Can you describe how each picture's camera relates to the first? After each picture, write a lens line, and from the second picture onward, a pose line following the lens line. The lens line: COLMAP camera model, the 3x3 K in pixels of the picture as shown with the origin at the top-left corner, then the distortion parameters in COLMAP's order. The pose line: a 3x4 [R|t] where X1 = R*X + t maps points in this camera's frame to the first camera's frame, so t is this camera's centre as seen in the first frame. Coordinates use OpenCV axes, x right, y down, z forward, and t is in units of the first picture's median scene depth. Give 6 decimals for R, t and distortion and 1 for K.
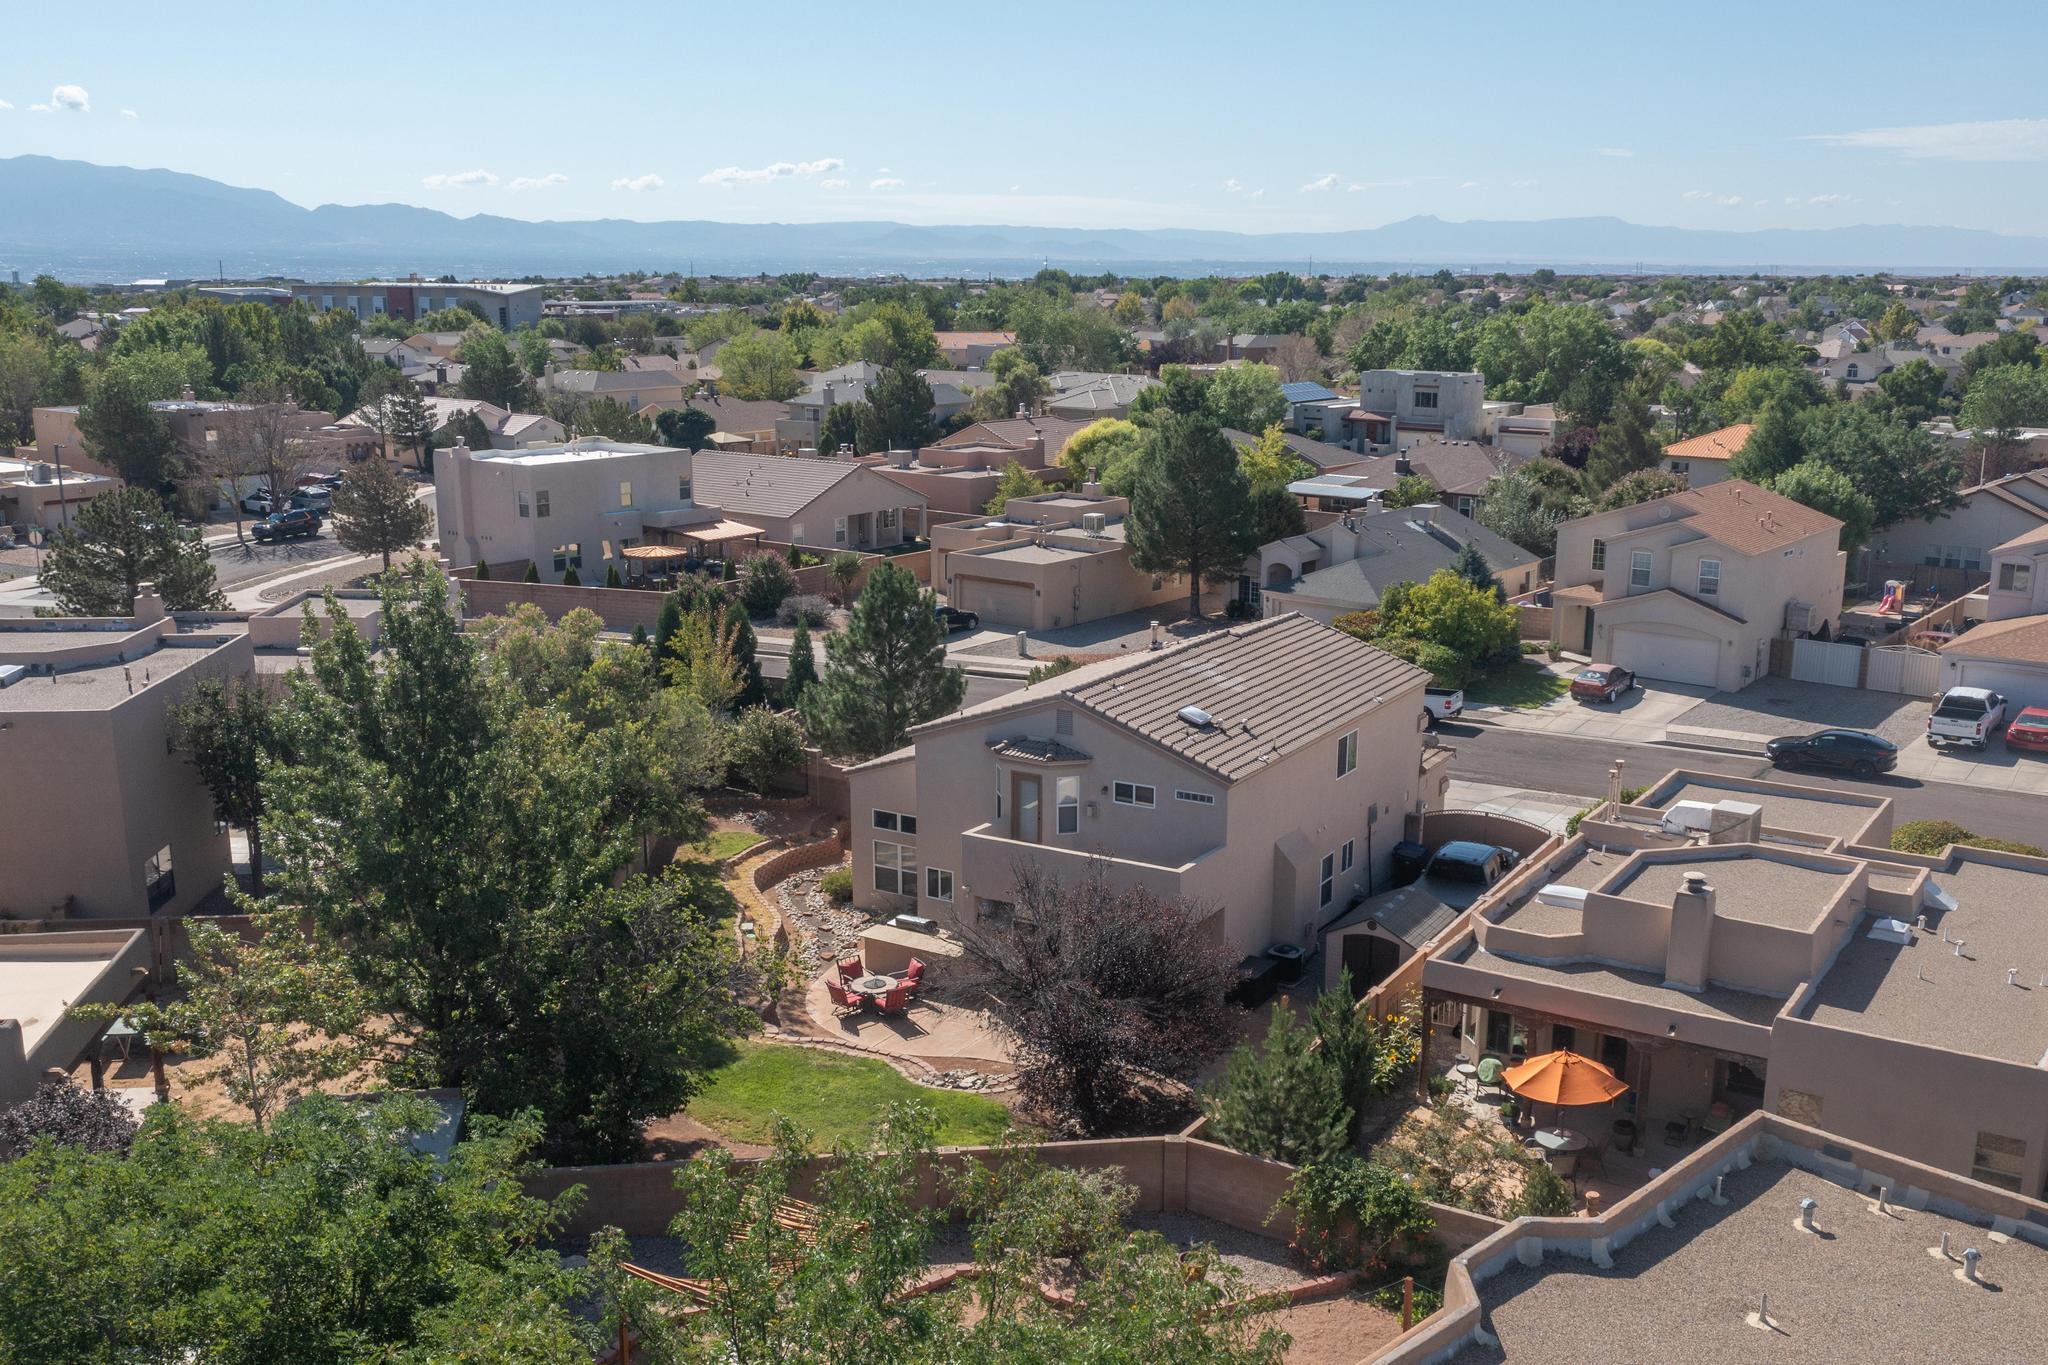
lens RADIAL K [[1926.9, 0, 1051.3], [0, 1926.9, 682.4], [0, 0, 1]] dist [-0.021814, -0.000793]
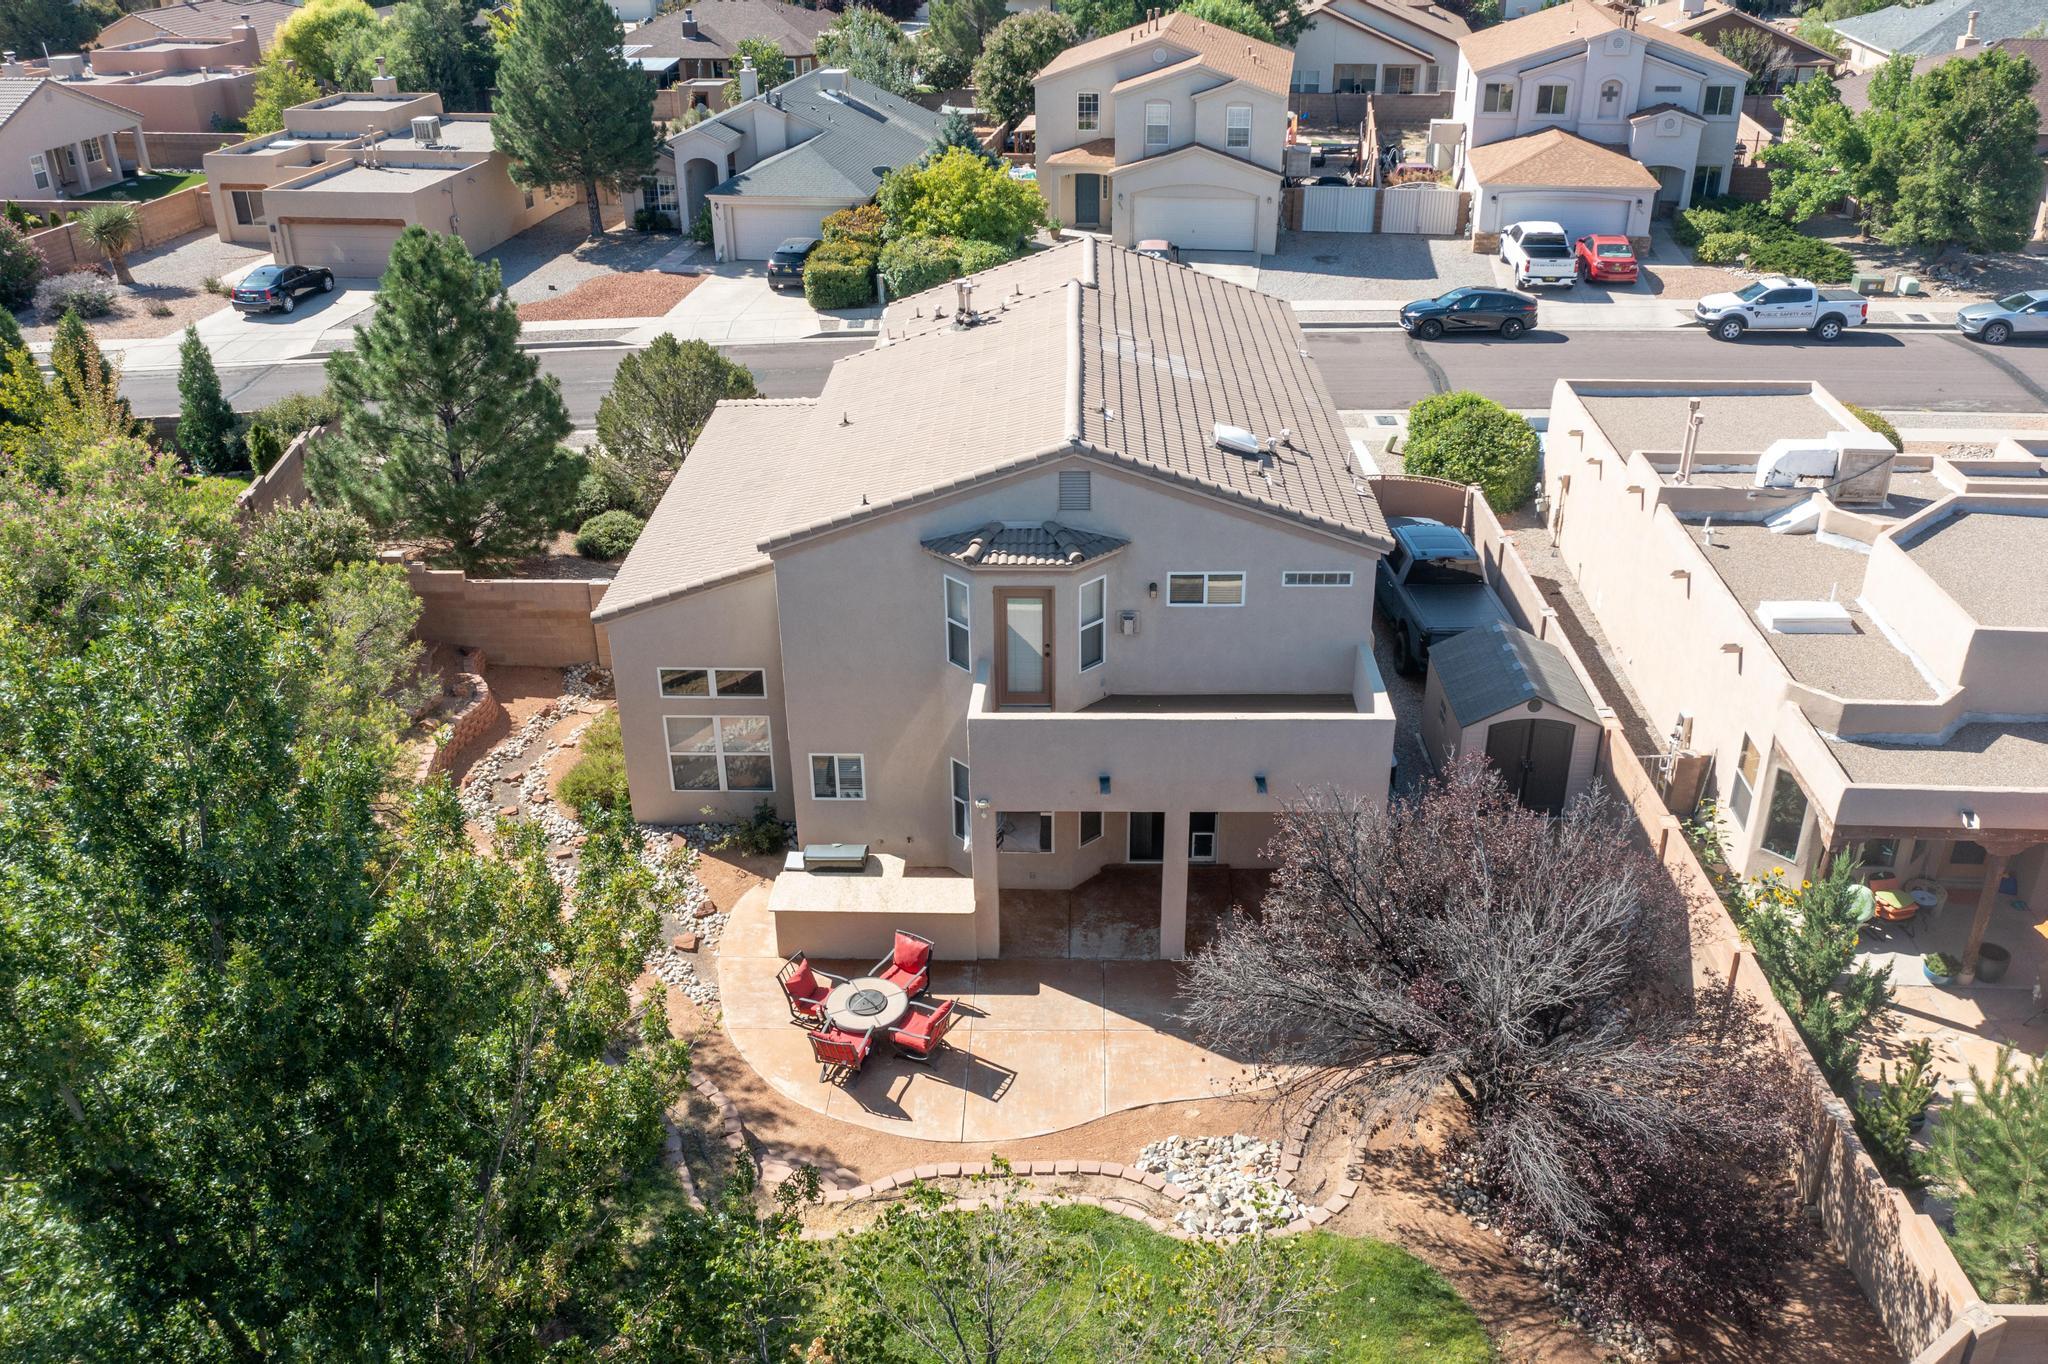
lens RADIAL K [[1683.9, 0, 1016.8], [0, 1683.9, 658.0], [0, 0, 1]] dist [-0.013479, -0.000464]
pose [[0.876064, -0.228623, 0.424550, -0.139457], [0.118794, 0.955648, 0.269489, -0.041699], [-0.467332, -0.185656, 0.864368, 0.322890]]
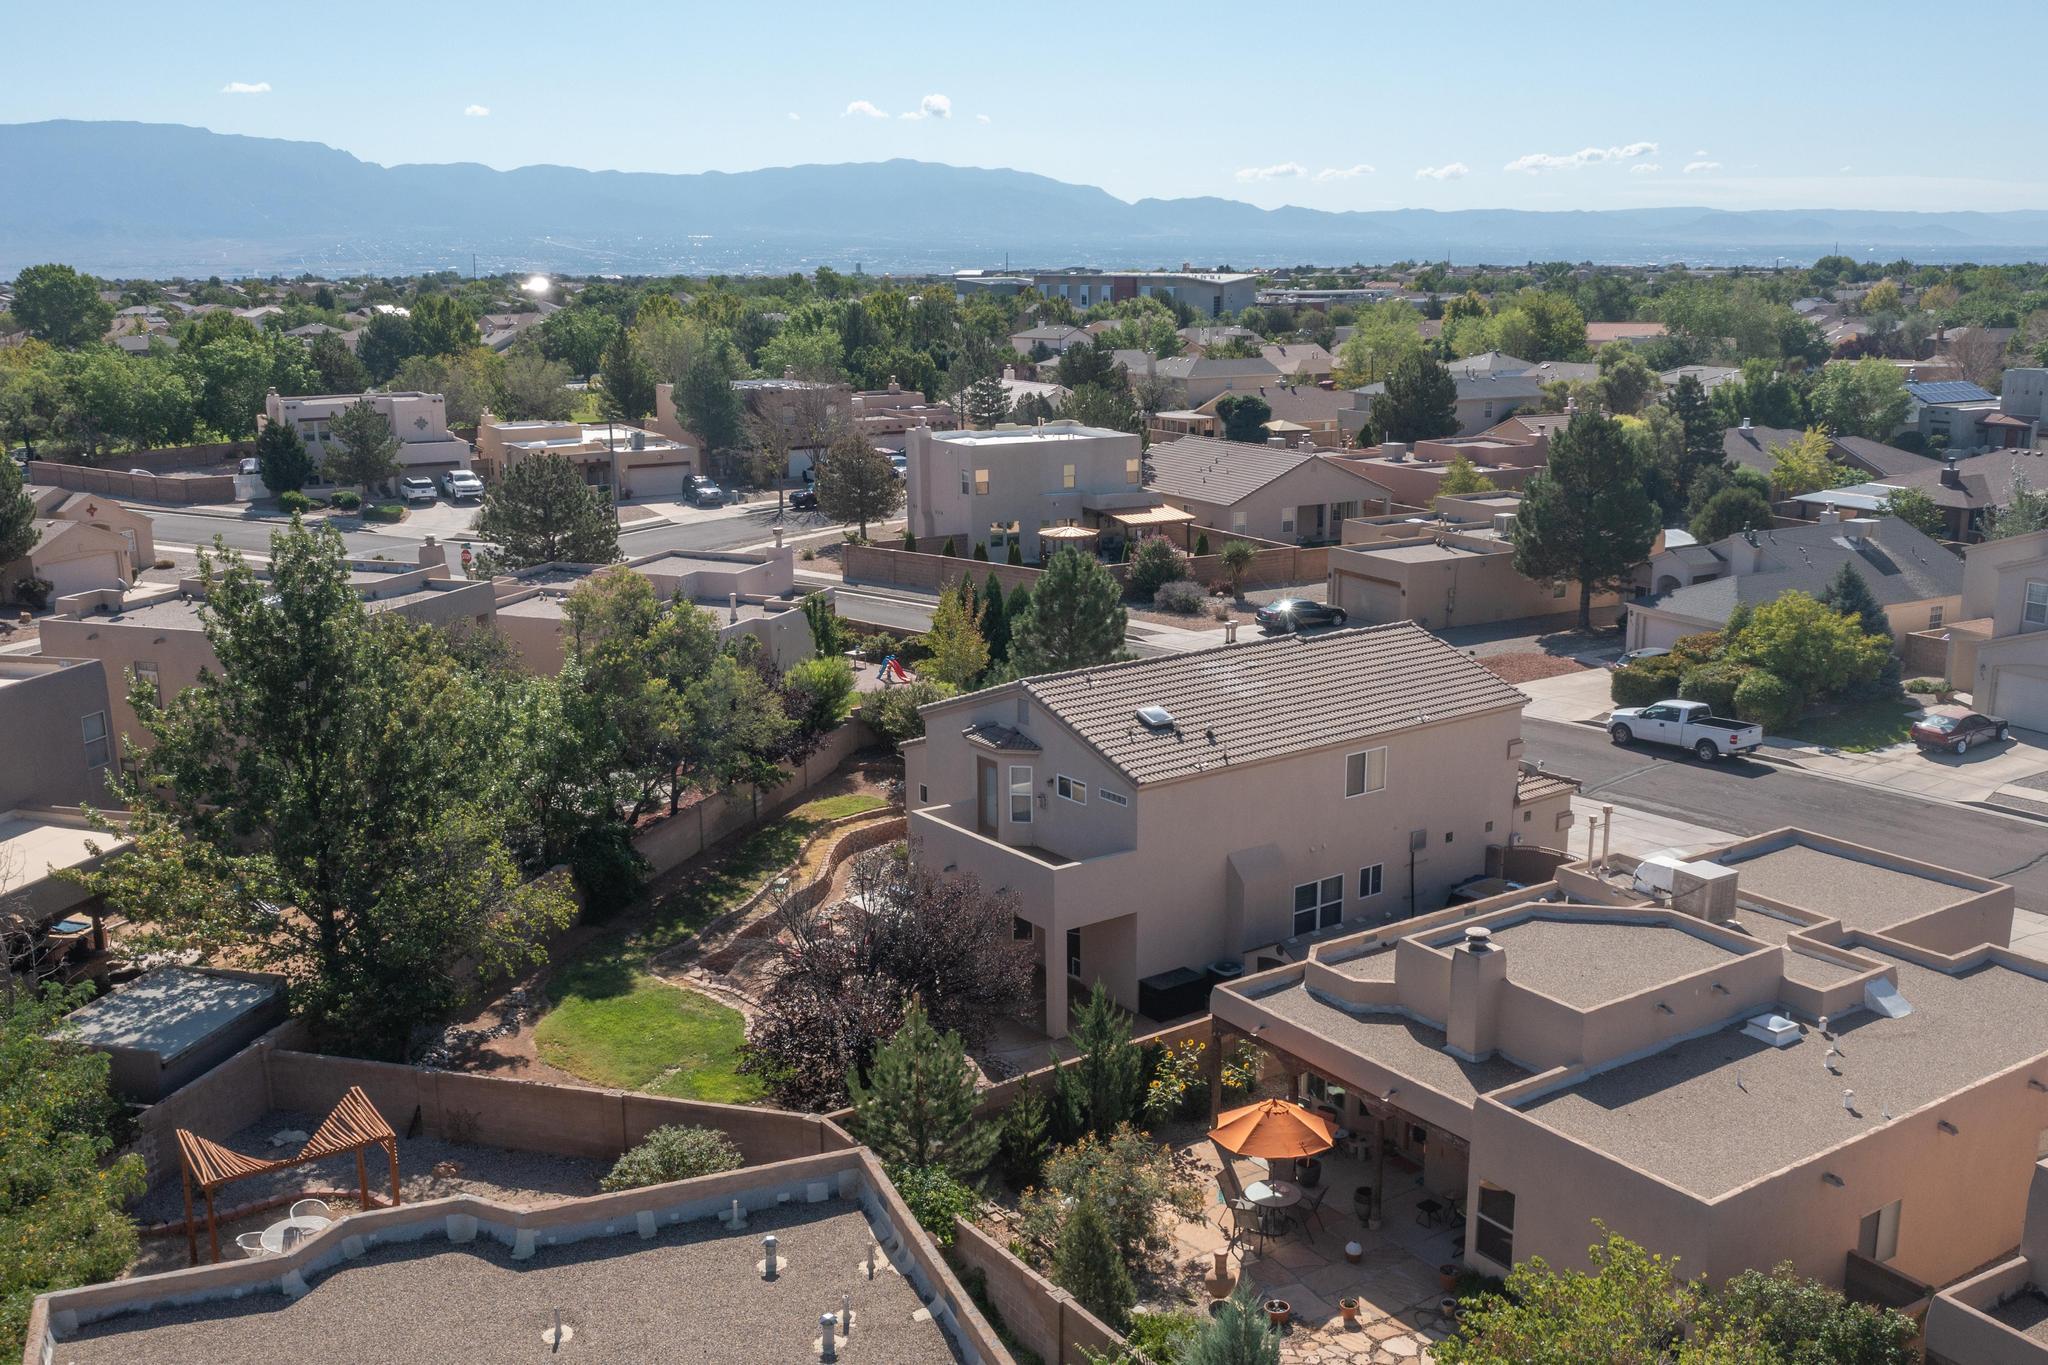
lens RADIAL K [[1926.9, 0, 1051.3], [0, 1926.9, 682.4], [0, 0, 1]] dist [-0.021814, -0.000793]
pose [[0.923362, 0.074533, -0.376626, 0.231372], [-0.072461, 0.997177, 0.019687, -0.008895], [0.377030, 0.009113, 0.926156, 0.045108]]
